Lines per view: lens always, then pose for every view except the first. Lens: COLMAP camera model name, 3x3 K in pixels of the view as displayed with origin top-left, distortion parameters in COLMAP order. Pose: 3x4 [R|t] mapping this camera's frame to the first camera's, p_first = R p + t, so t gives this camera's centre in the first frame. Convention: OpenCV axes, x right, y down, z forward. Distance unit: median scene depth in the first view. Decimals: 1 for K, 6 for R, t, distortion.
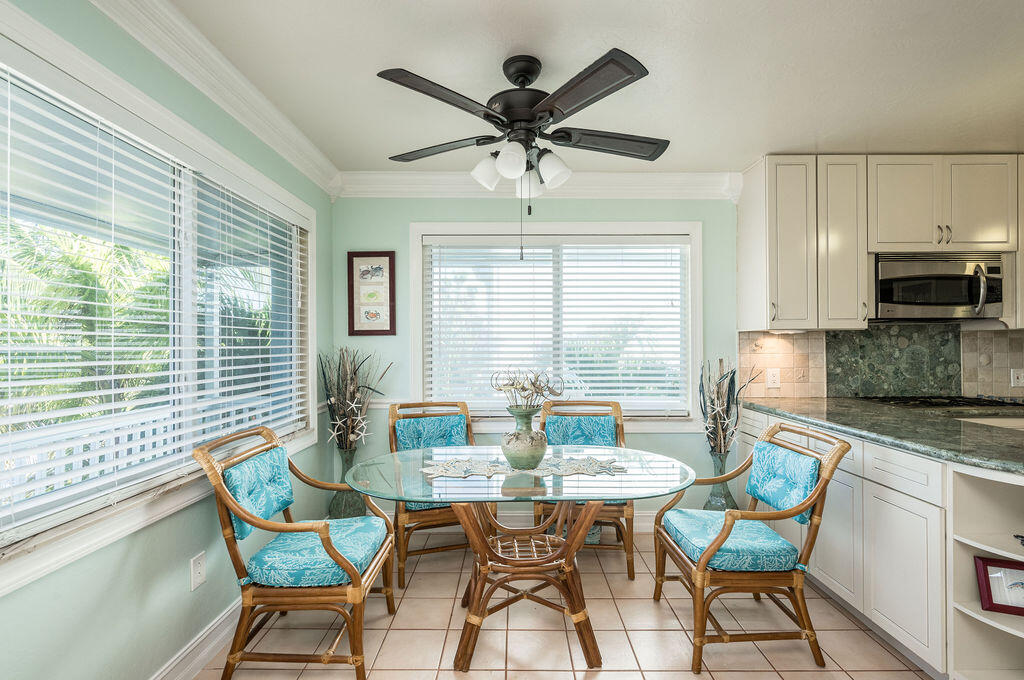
lens RADIAL K [[472.4, 0, 509.4], [0, 472.4, 343.9], [0, 0, 1]] dist [0.000460, 0.000283]
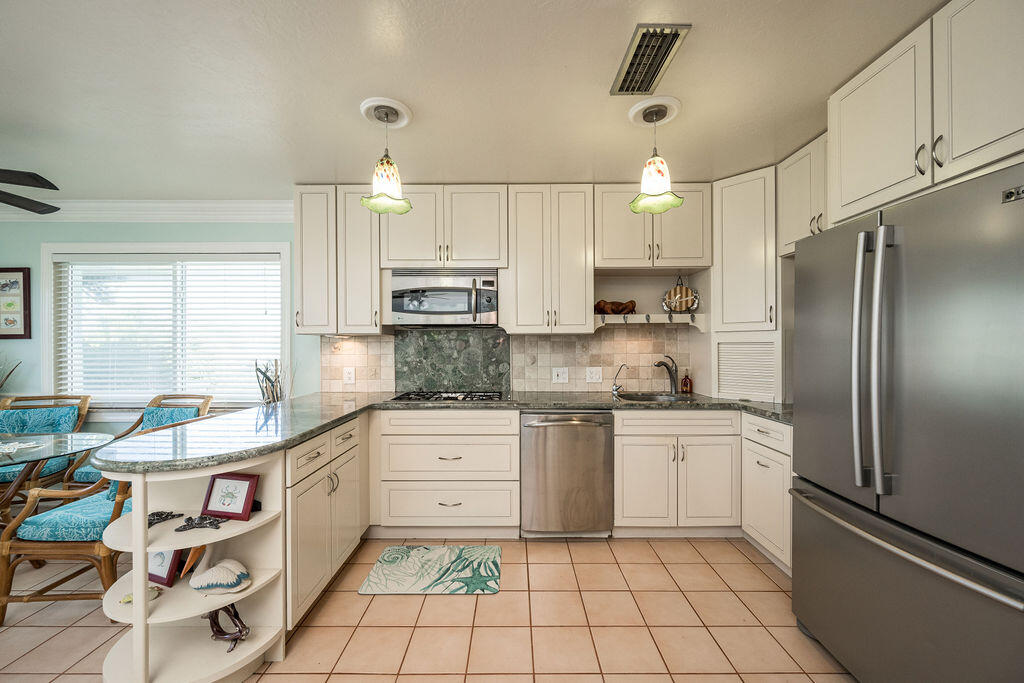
lens RADIAL K [[400.3, 0, 513.9], [0, 400.3, 345.9], [0, 0, 1]] dist [-0.003029, 0.000036]
pose [[0.999991, 0.000452, -0.004139, 0.969656], [-0.000435, 0.999991, 0.004198, -0.005340], [0.004141, -0.004196, 0.999983, 0.009196]]
